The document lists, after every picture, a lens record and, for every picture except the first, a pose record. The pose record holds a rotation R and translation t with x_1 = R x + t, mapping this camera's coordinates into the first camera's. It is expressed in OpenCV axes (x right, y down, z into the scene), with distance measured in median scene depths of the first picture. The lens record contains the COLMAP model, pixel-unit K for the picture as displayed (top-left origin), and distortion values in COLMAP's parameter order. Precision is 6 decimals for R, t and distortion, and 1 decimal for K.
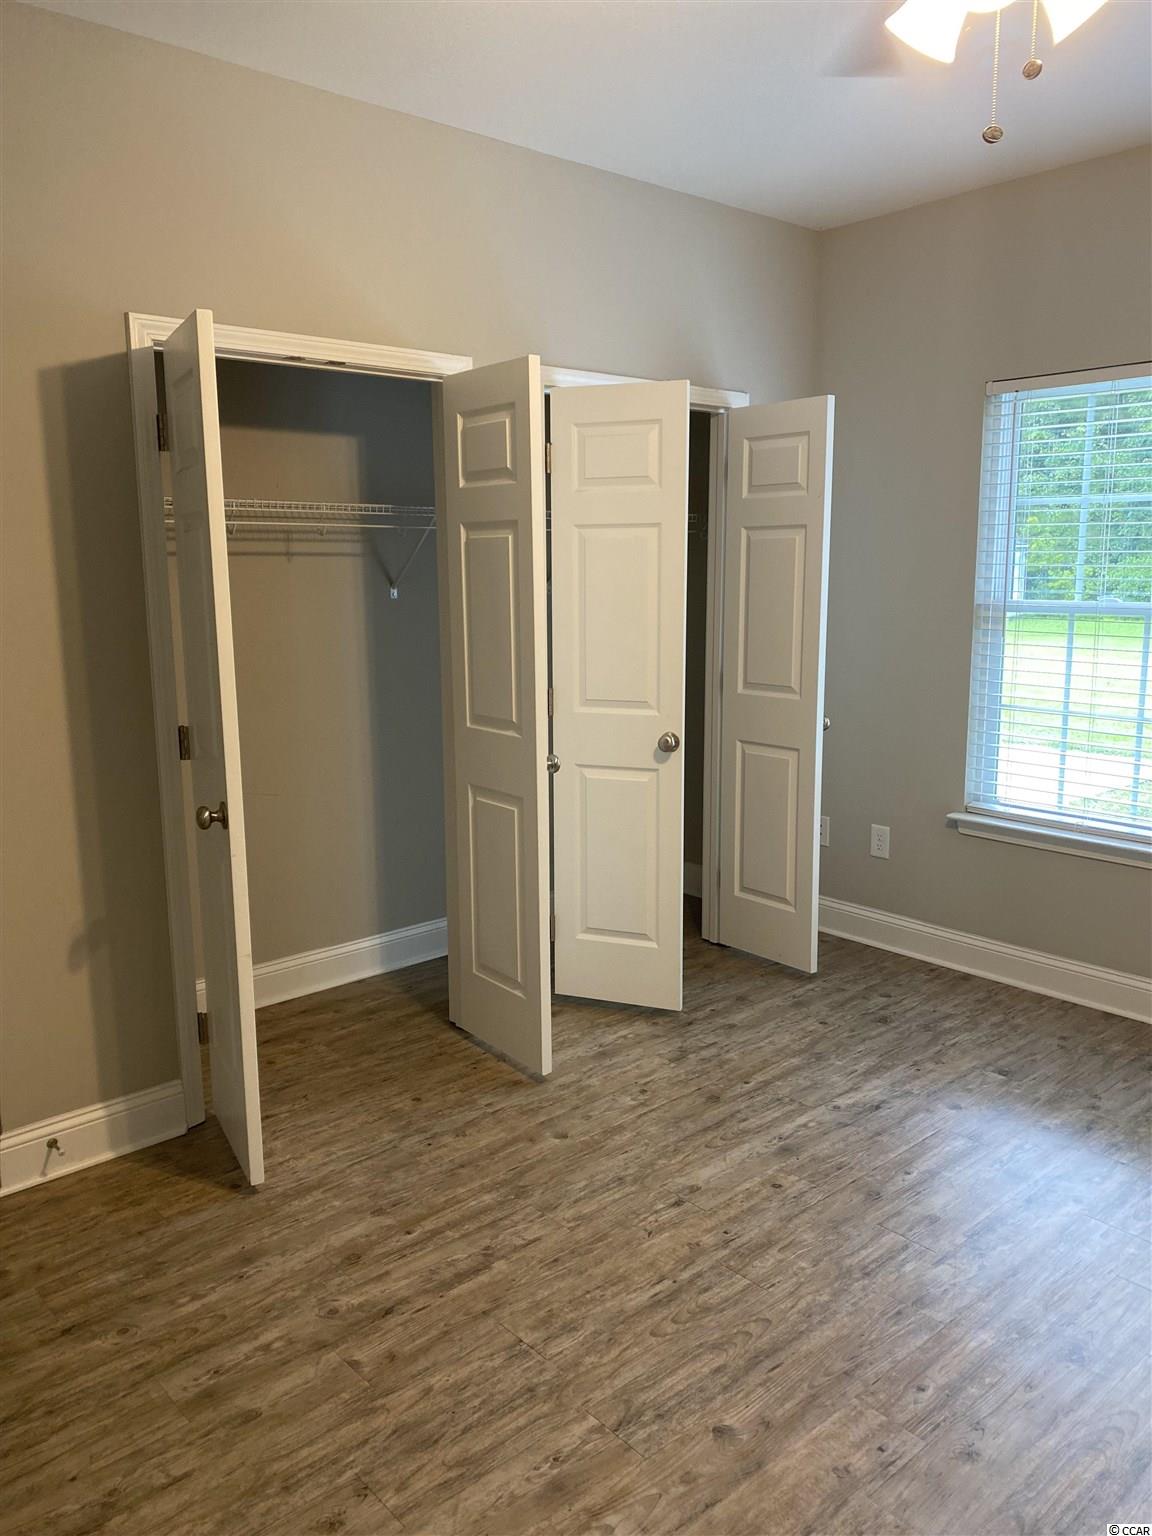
lens RADIAL K [[1161.3, 0, 570.9], [0, 1161.3, 768.9], [0, 0, 1]] dist [0.018656, -0.023413]
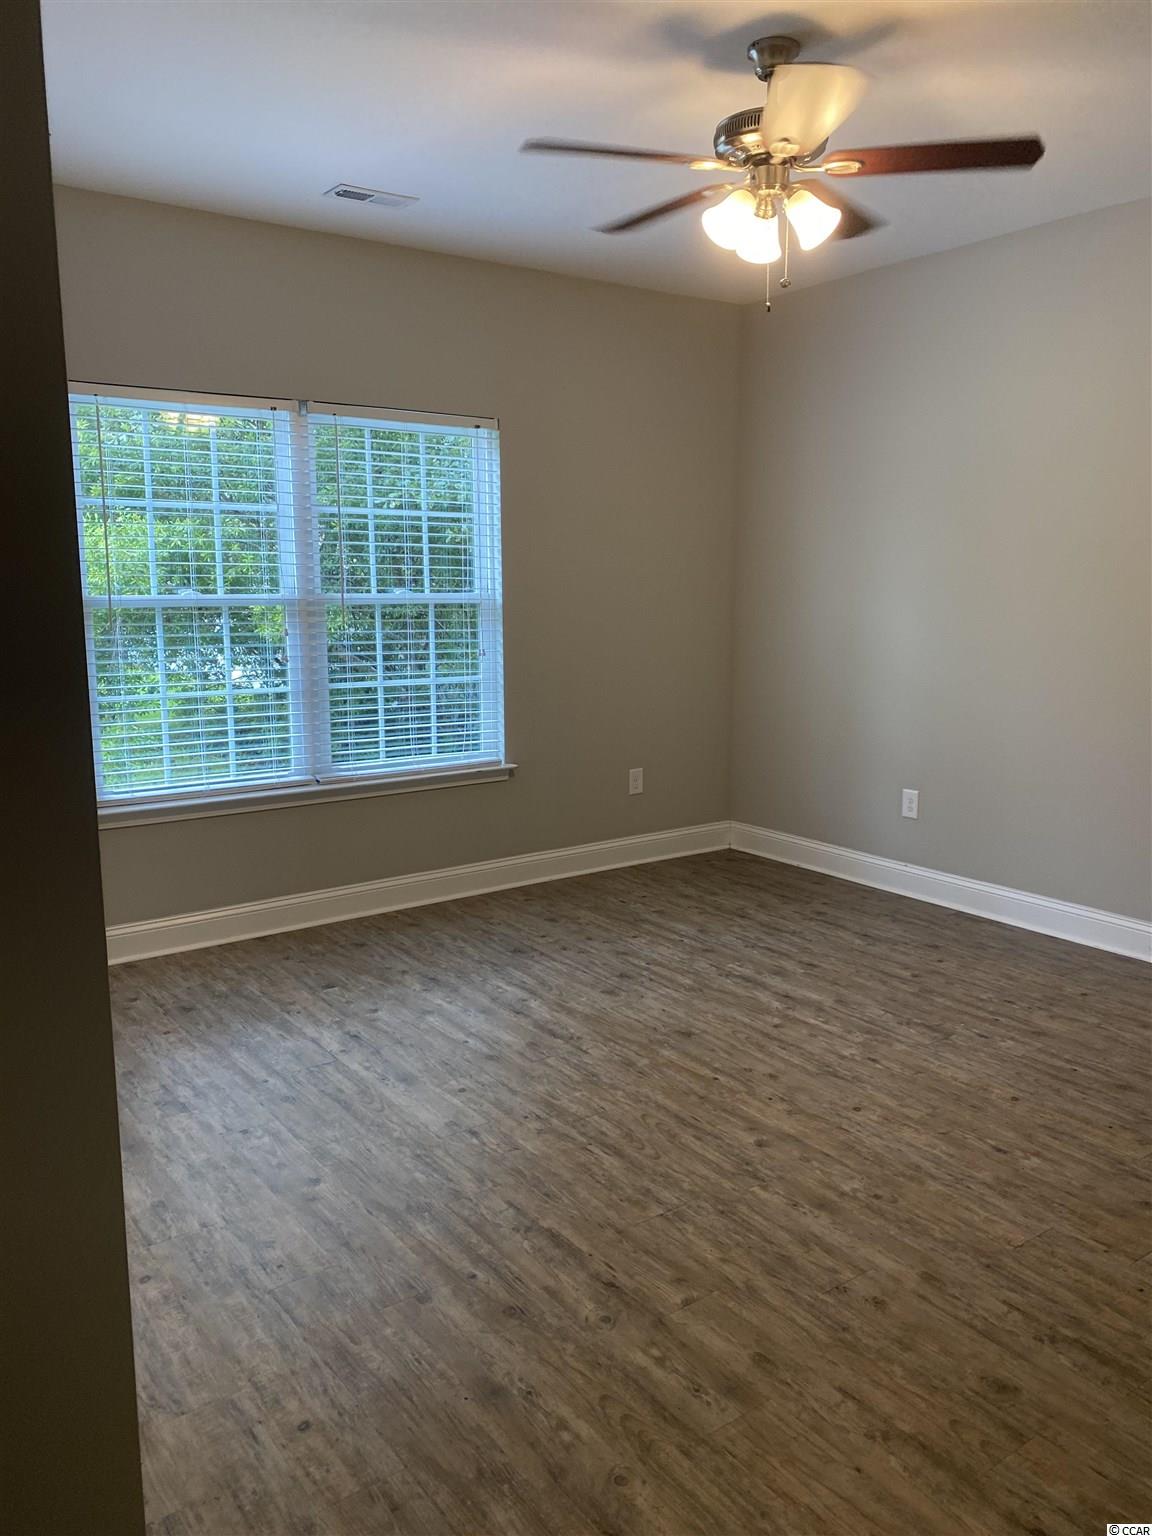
lens RADIAL K [[1161.3, 0, 568.1], [0, 1161.3, 766.3], [0, 0, 1]] dist [0.018656, -0.023413]
pose [[0.117590, -0.162964, 0.979600, -1.007288], [0.179449, 0.973691, 0.140440, -0.113073], [-0.976714, 0.159273, 0.143740, 0.765327]]
